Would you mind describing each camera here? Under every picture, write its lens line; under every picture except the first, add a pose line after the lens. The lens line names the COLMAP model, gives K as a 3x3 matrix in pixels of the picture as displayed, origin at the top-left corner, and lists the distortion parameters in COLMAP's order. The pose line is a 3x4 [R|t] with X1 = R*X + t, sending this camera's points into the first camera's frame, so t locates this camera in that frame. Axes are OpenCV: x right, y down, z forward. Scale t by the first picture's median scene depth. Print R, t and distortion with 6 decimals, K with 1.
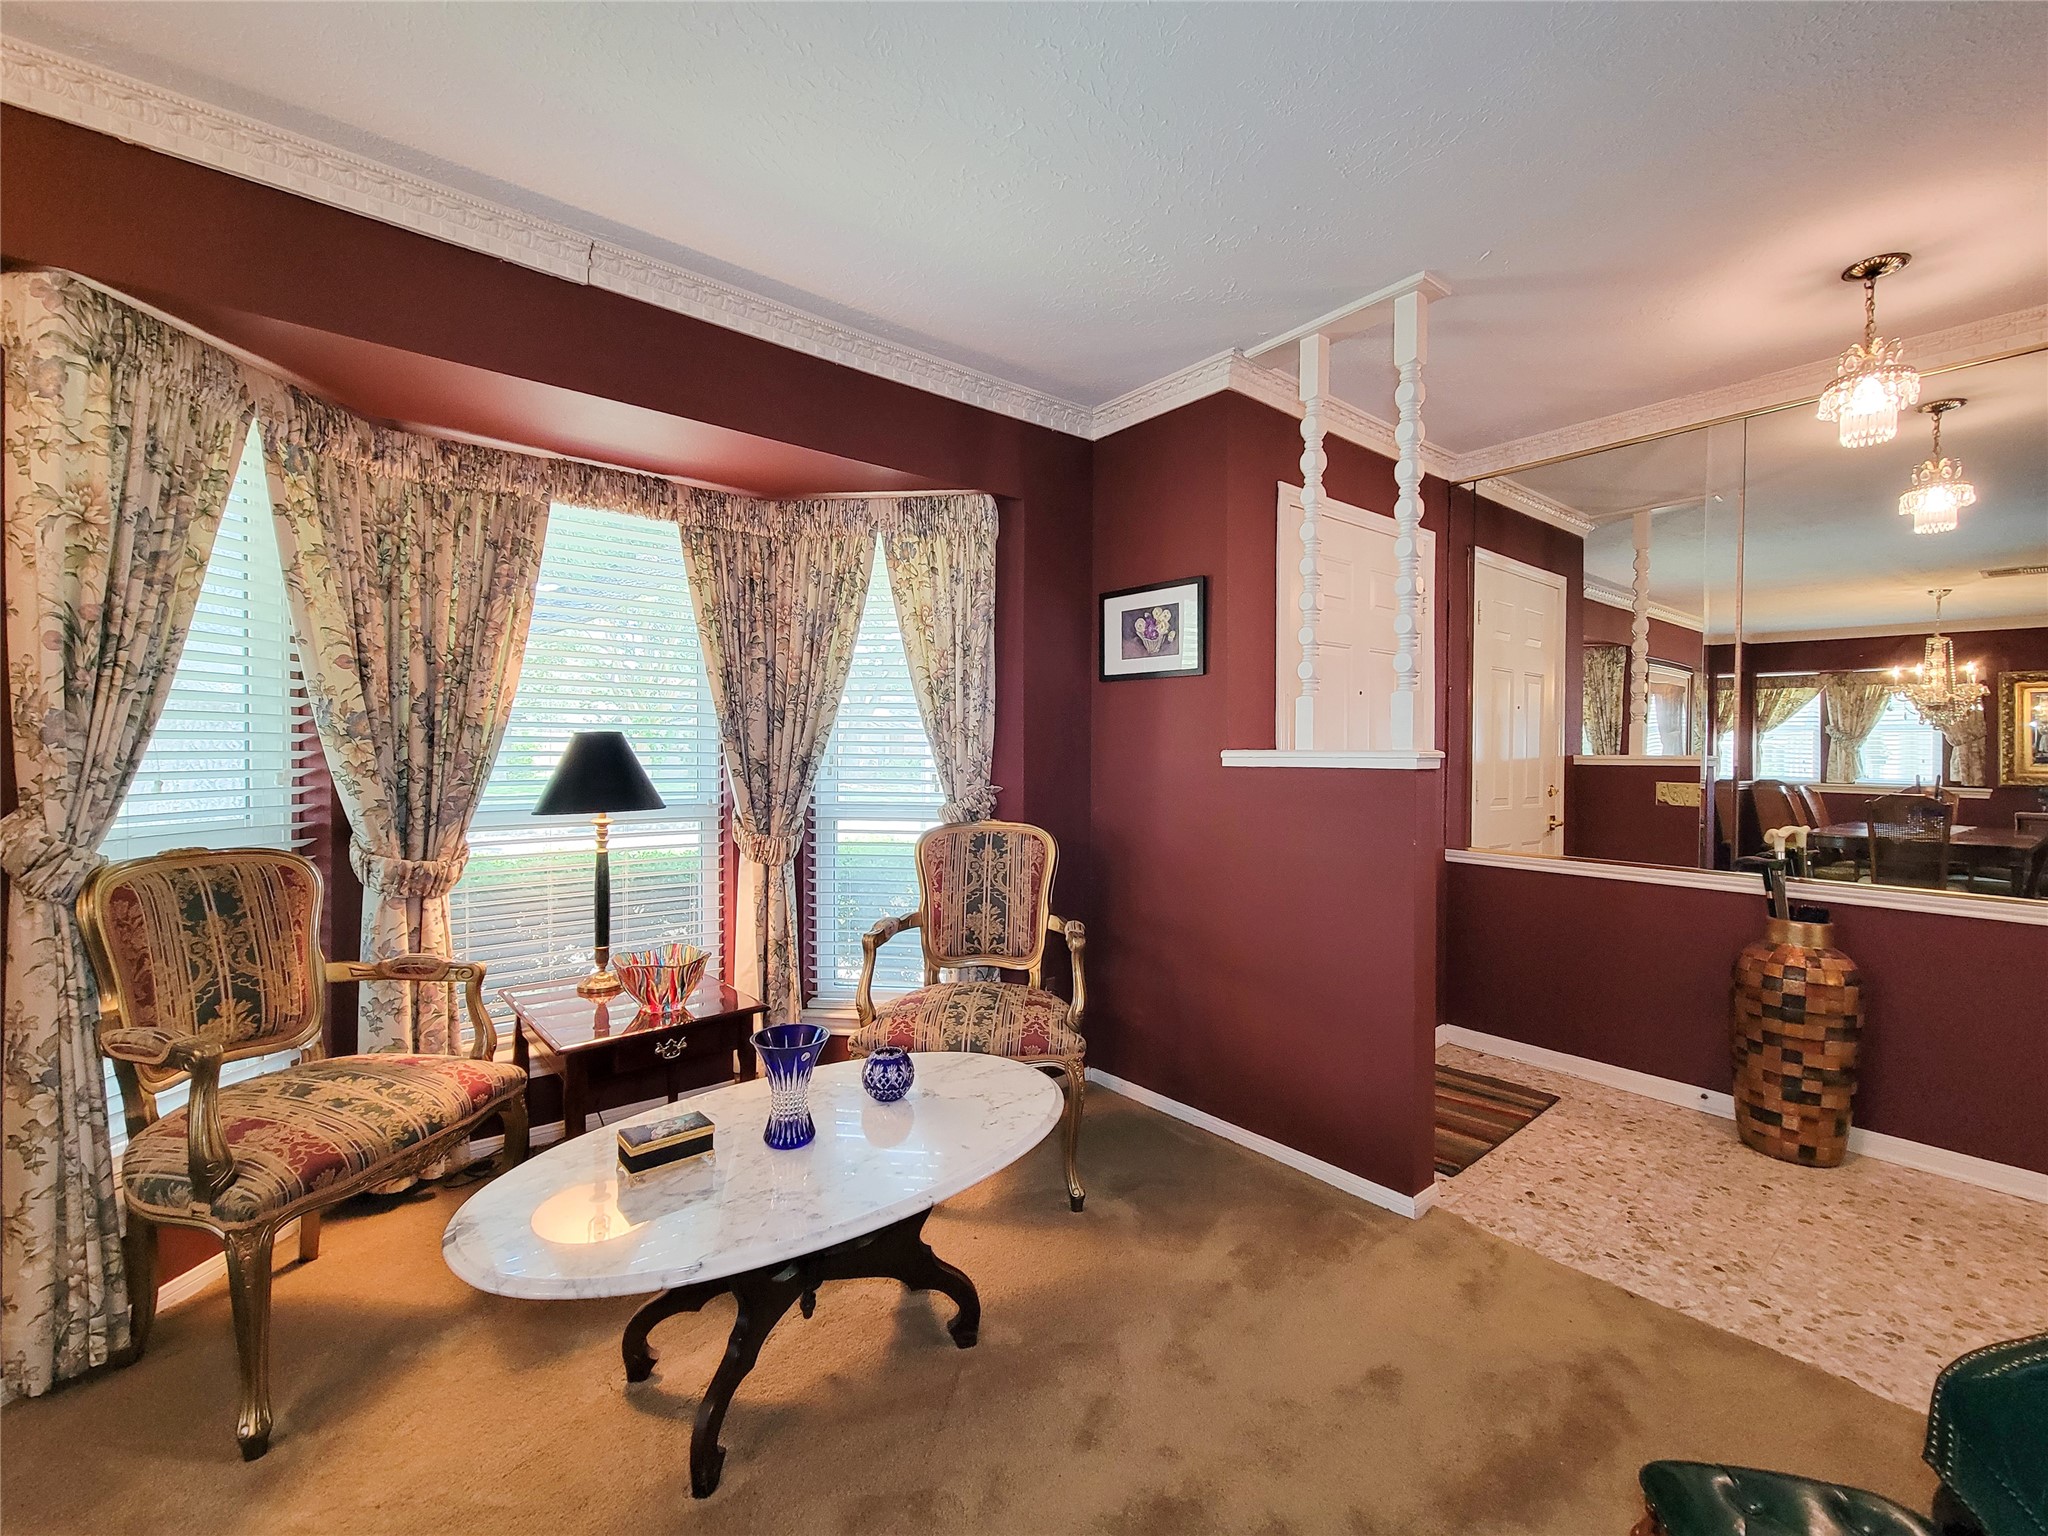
lens RADIAL K [[864.2, 0, 1024.0], [0, 864.2, 768.0], [0, 0, 1]] dist [0.001470, 0.000313]
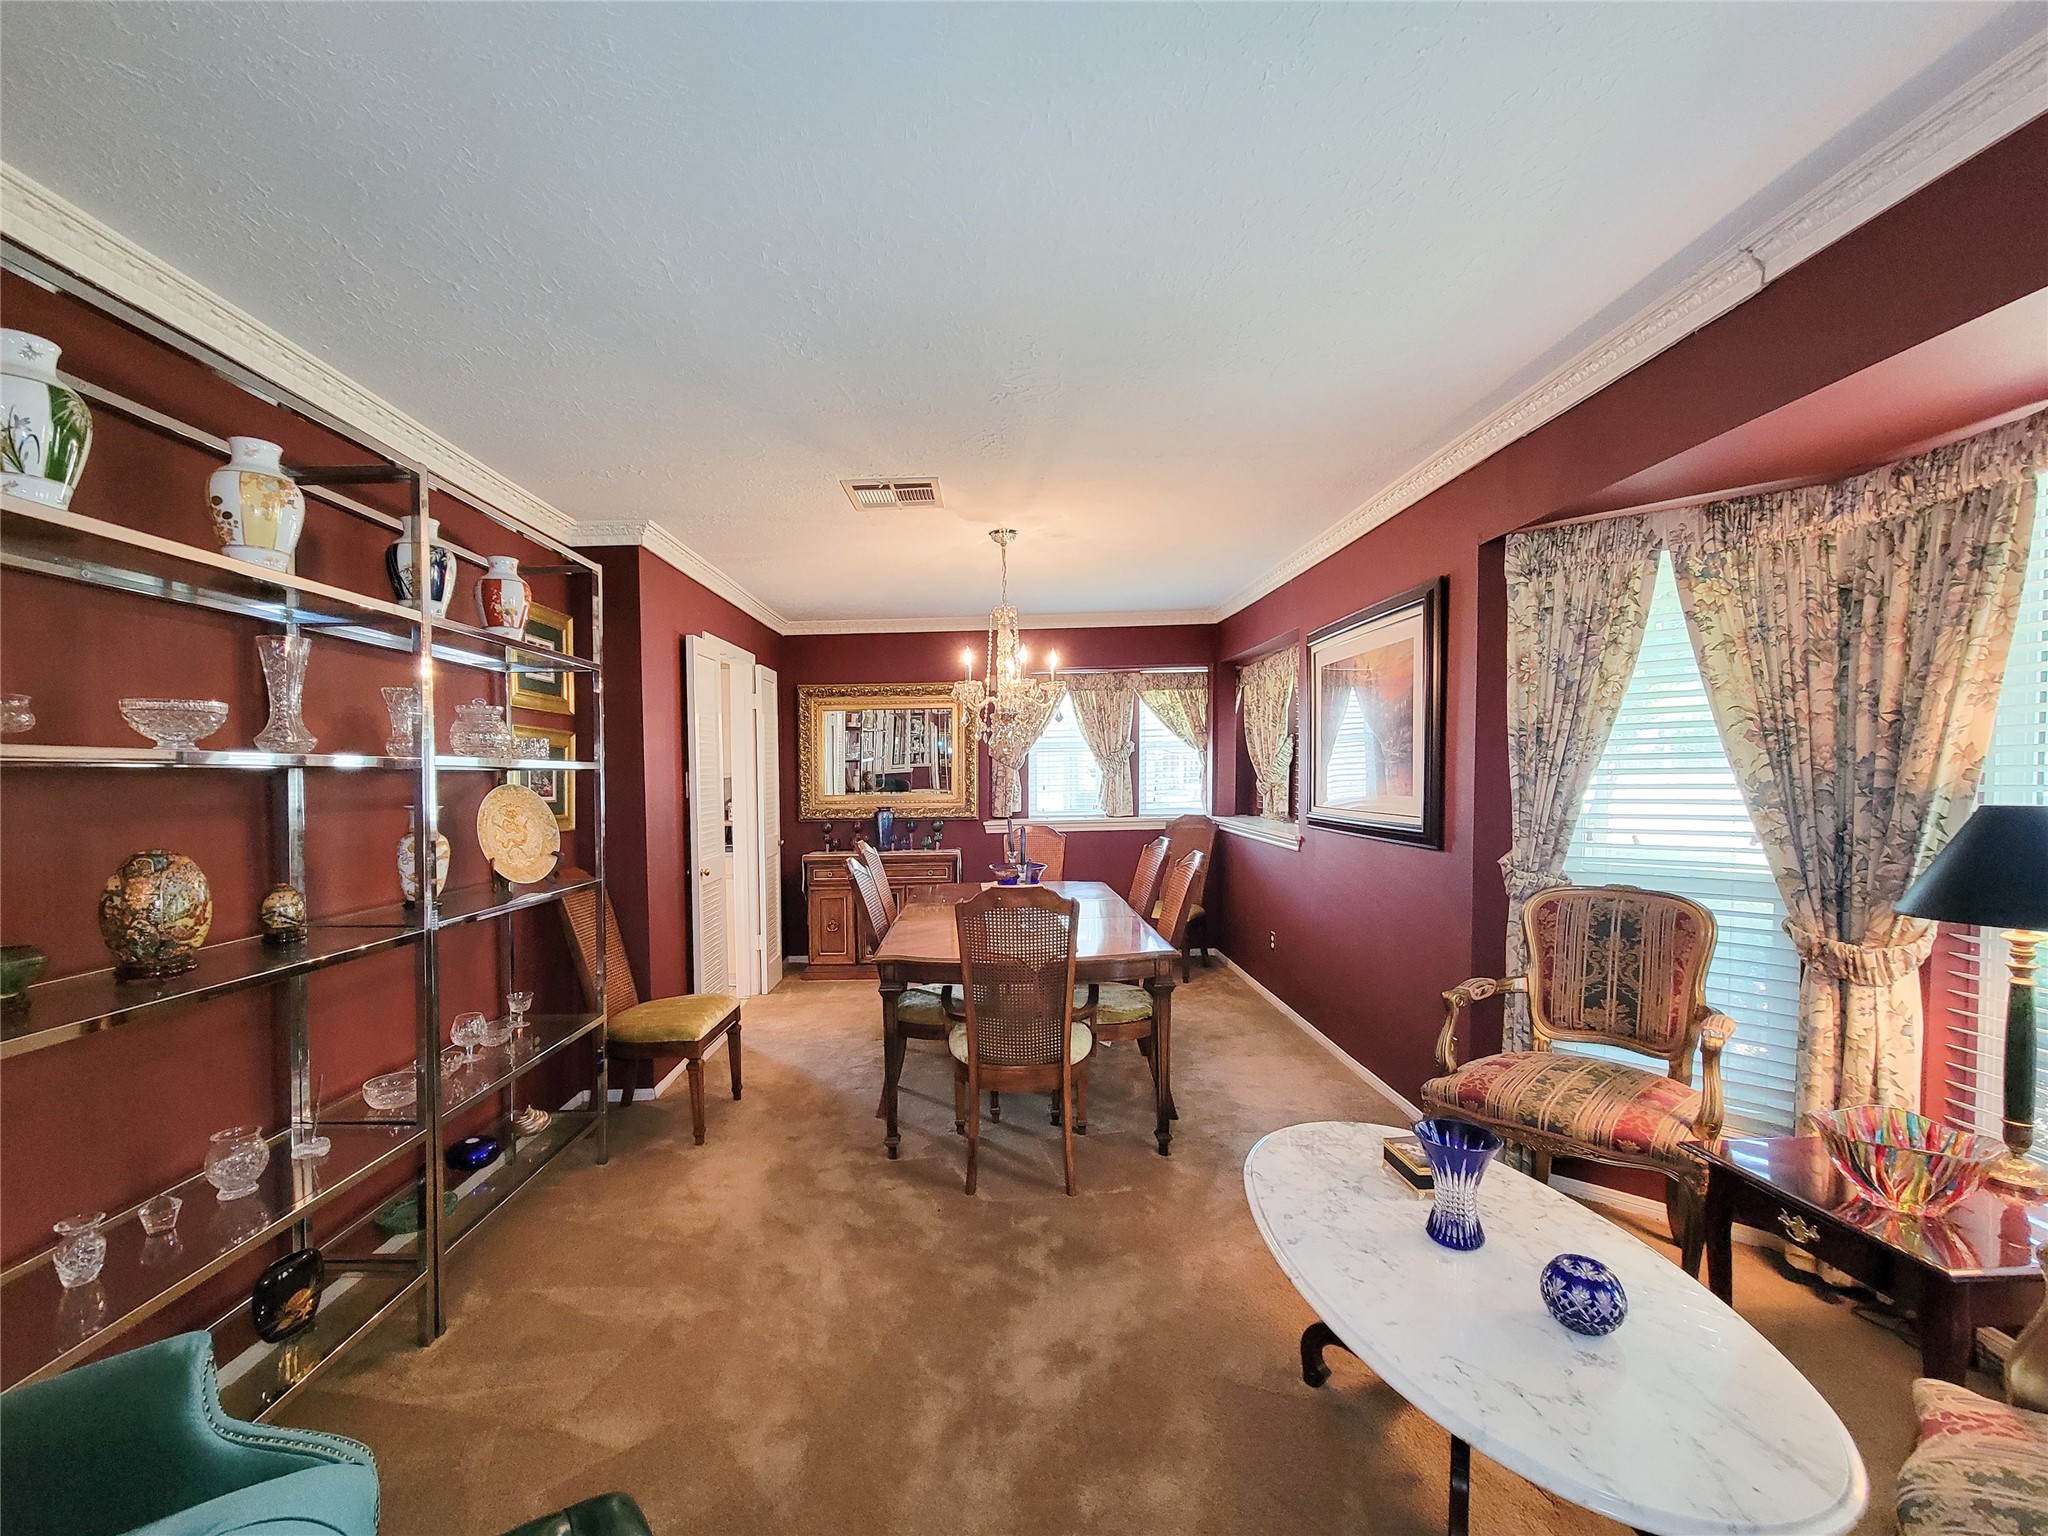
lens RADIAL K [[864.2, 0, 1024.0], [0, 864.2, 768.0], [0, 0, 1]] dist [0.001470, 0.000313]
pose [[-0.603128, 0.018136, -0.797438, 0.665875], [0.008105, 0.999829, 0.016610, -0.116917], [0.797603, 0.003555, -0.603172, 1.008460]]
